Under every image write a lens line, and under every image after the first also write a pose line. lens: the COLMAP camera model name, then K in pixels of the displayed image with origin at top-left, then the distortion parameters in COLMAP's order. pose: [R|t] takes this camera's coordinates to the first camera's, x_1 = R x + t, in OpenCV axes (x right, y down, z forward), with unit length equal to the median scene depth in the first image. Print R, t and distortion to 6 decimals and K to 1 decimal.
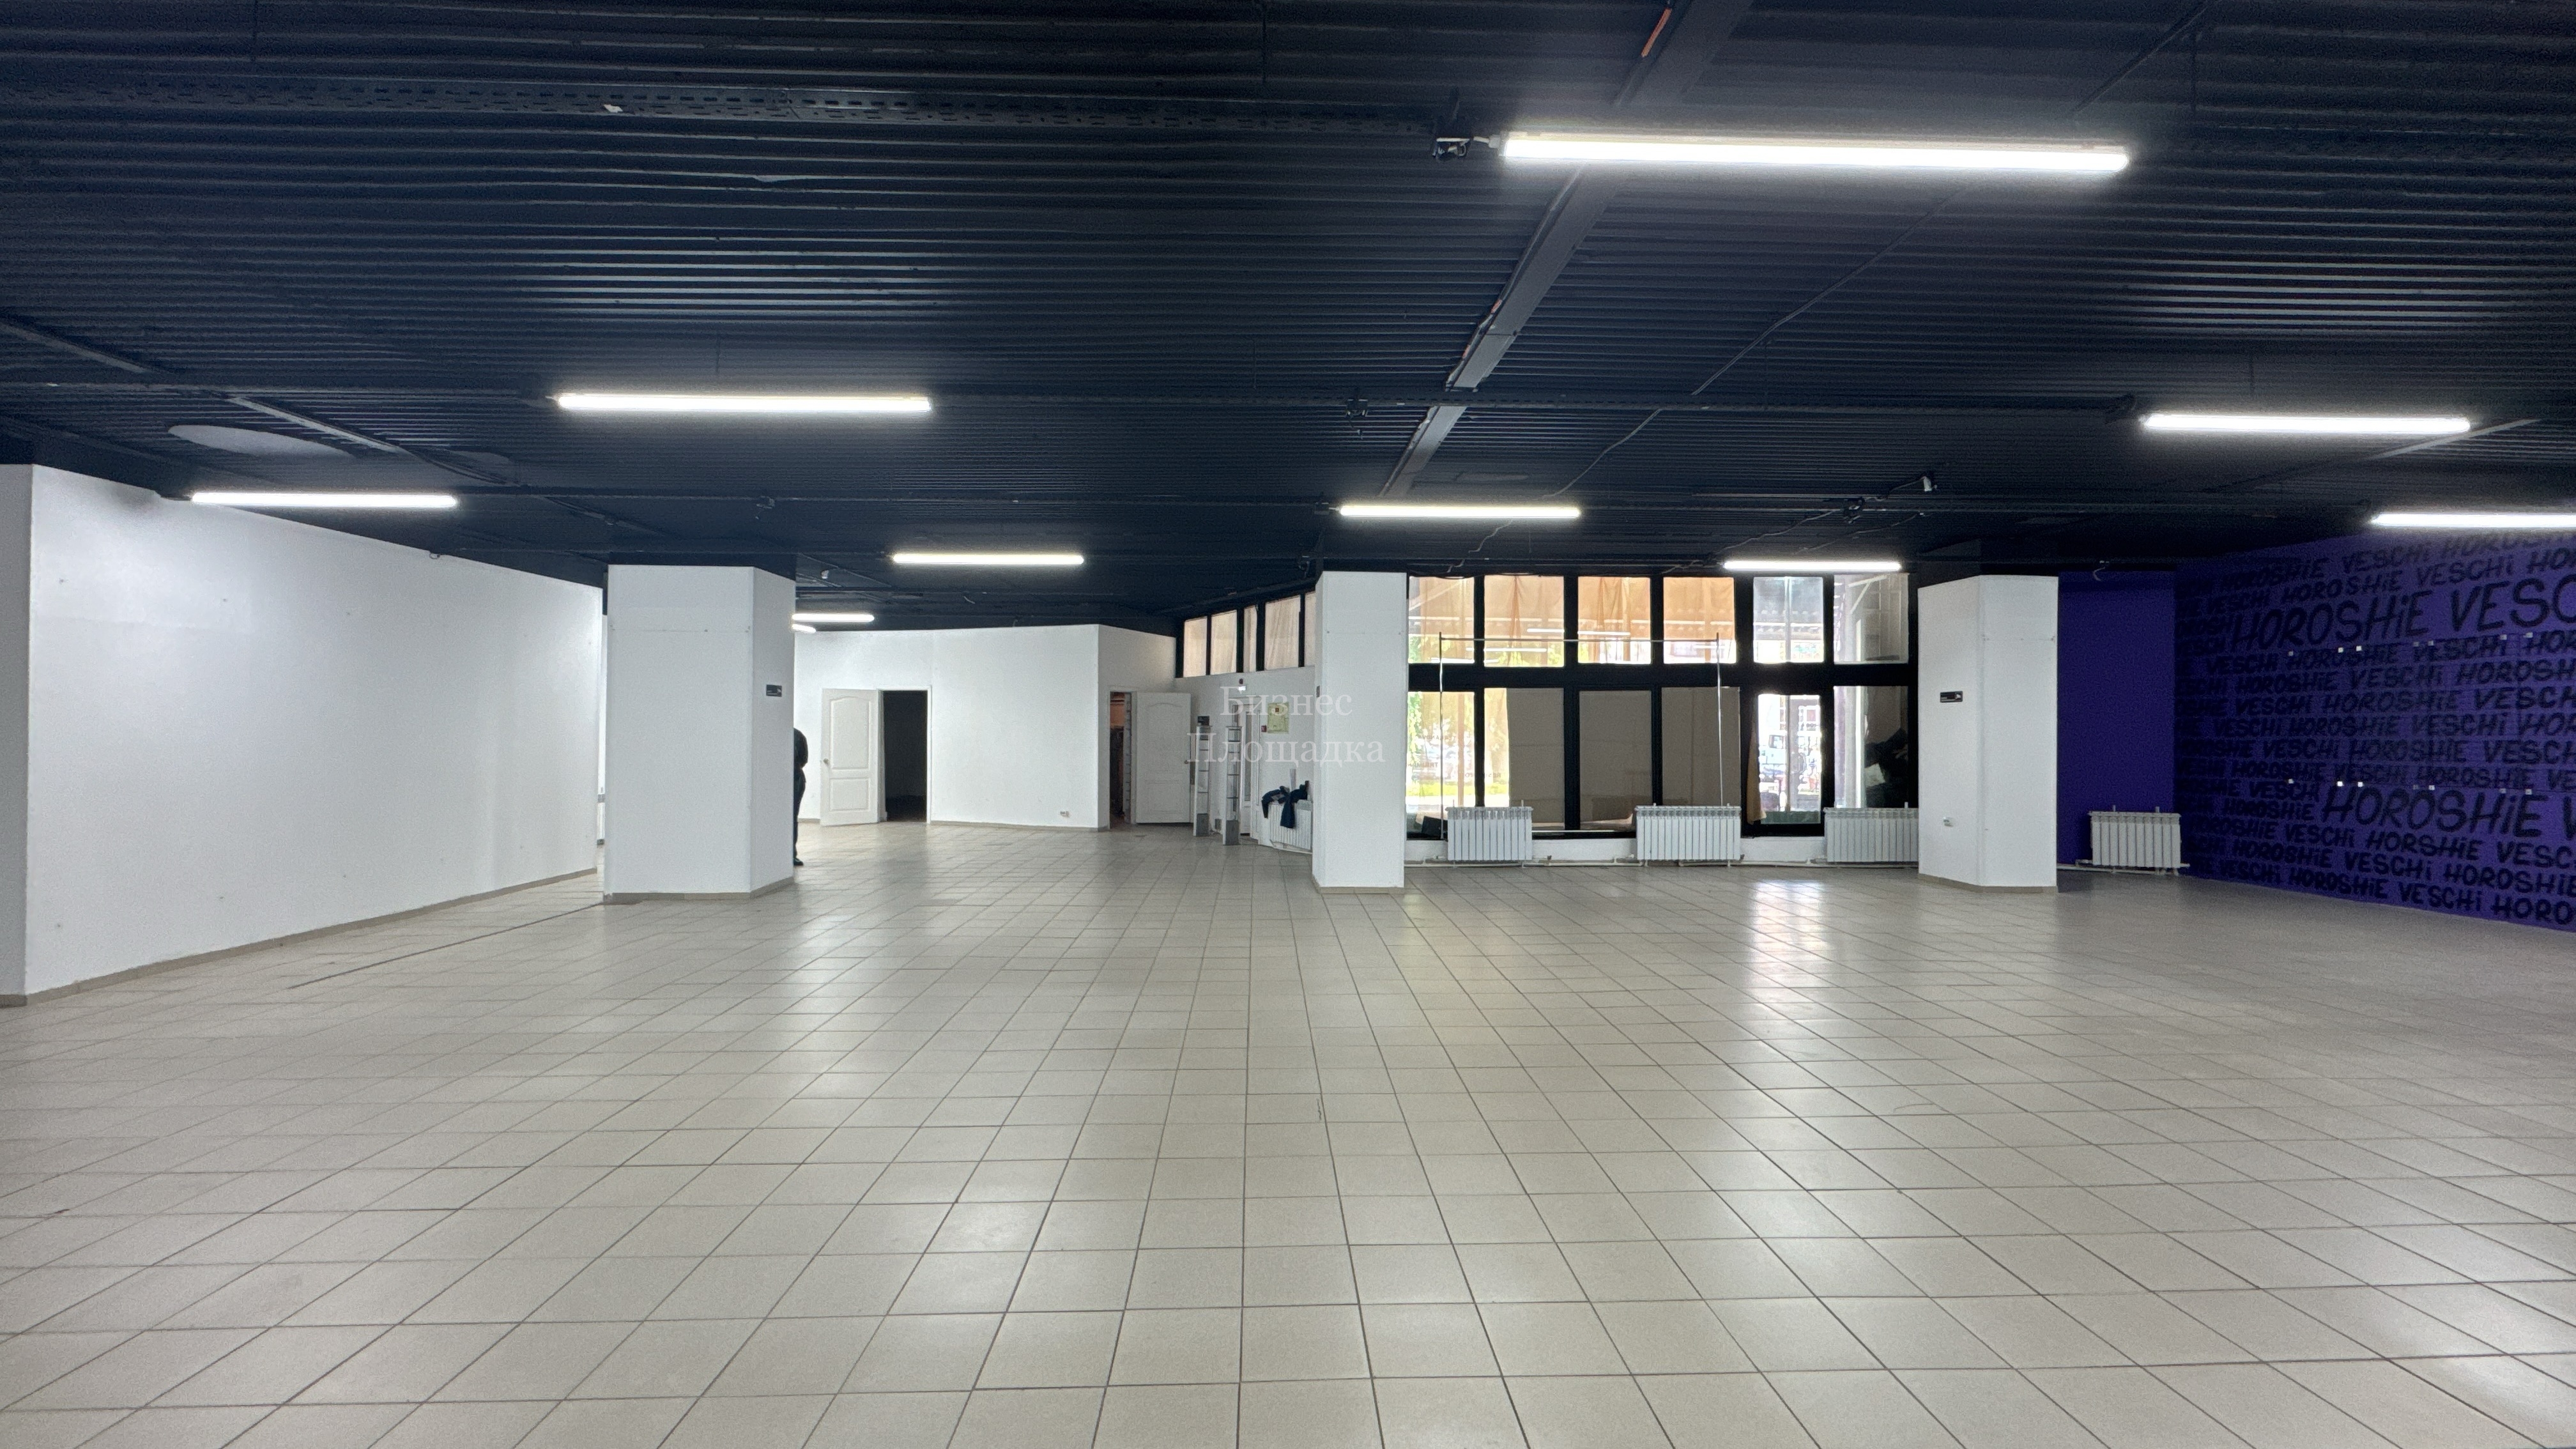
lens RADIAL K [[1025.6, 0, 1284.2], [0, 1025.6, 726.3], [0, 0, 1]] dist [-0.004711, 0.000836]
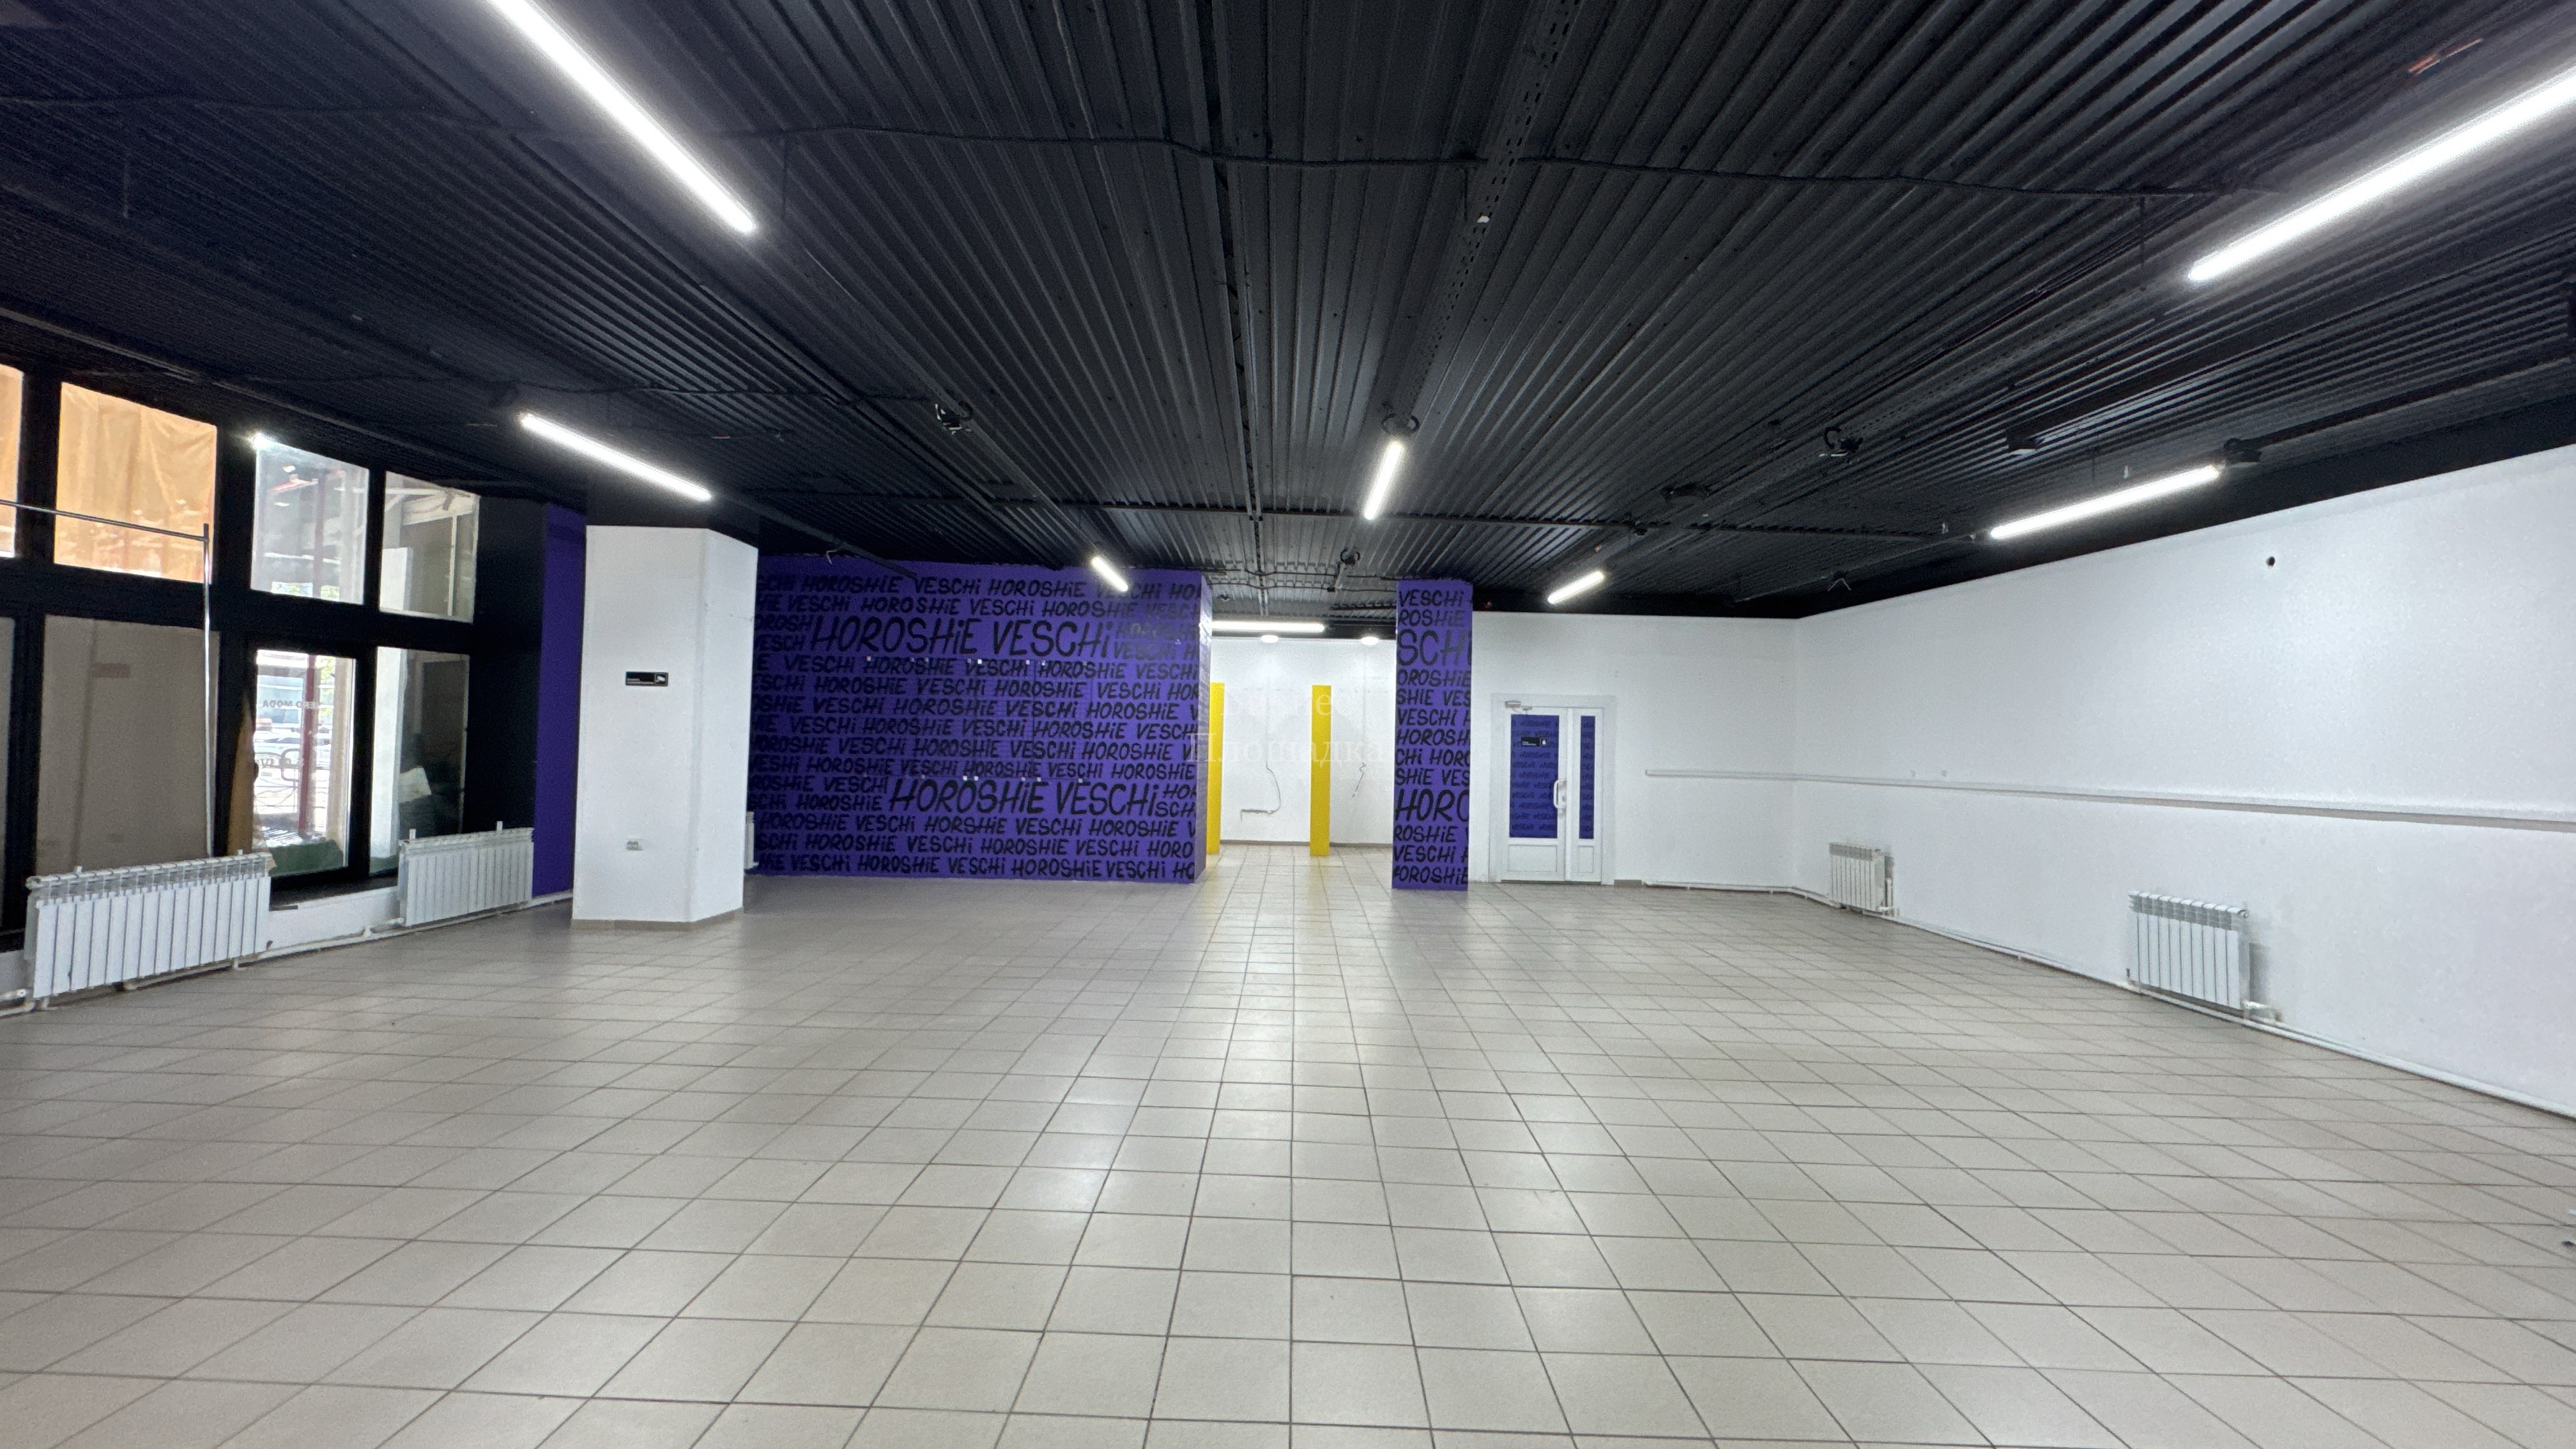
lens RADIAL K [[1025.6, 0, 1292.0], [0, 1025.6, 716.8], [0, 0, 1]] dist [-0.004711, 0.000836]
pose [[0.033333, 0.023583, 0.999166, -0.087506], [-0.030341, 0.999285, -0.022574, 0.002021], [-0.998984, -0.029563, 0.034024, 0.493875]]
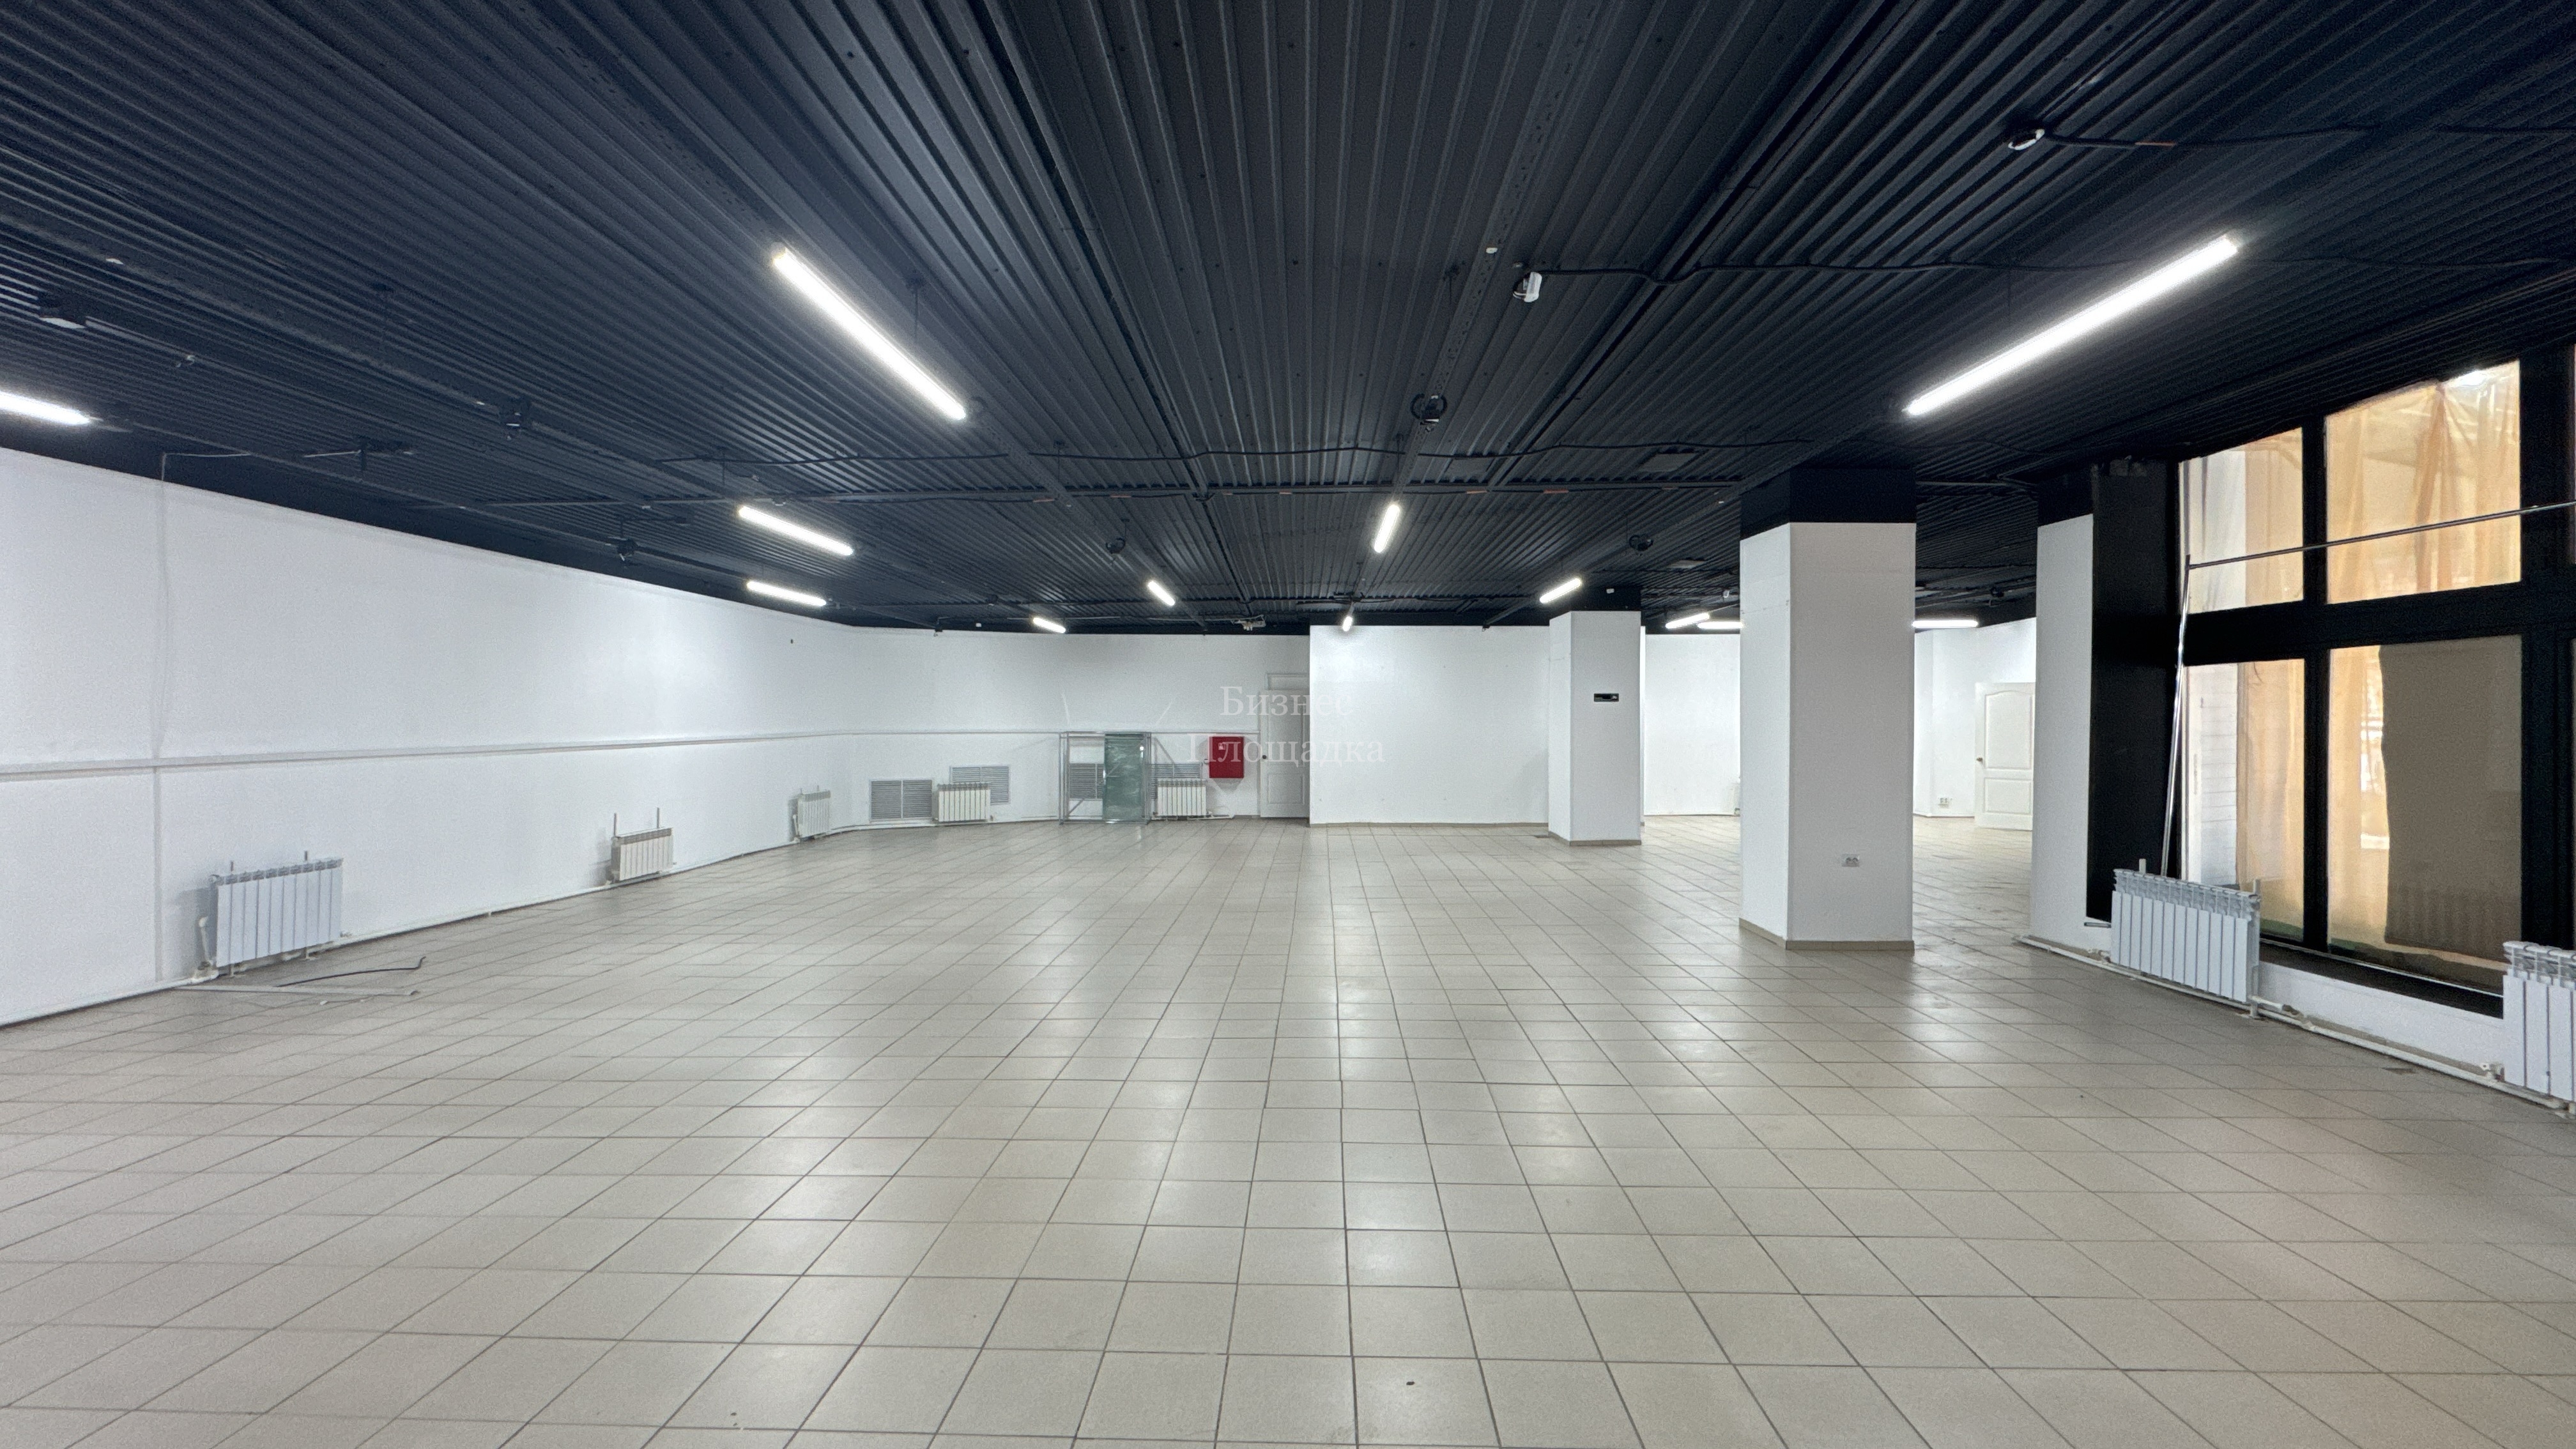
lens RADIAL K [[1025.6, 0, 1293.7], [0, 1025.6, 725.2], [0, 0, 1]] dist [-0.004711, 0.000836]
pose [[-0.058851, 0.005438, -0.998252, 0.829559], [0.001811, 0.999984, 0.005341, -0.005717], [0.998265, -0.001493, -0.058860, 0.633042]]
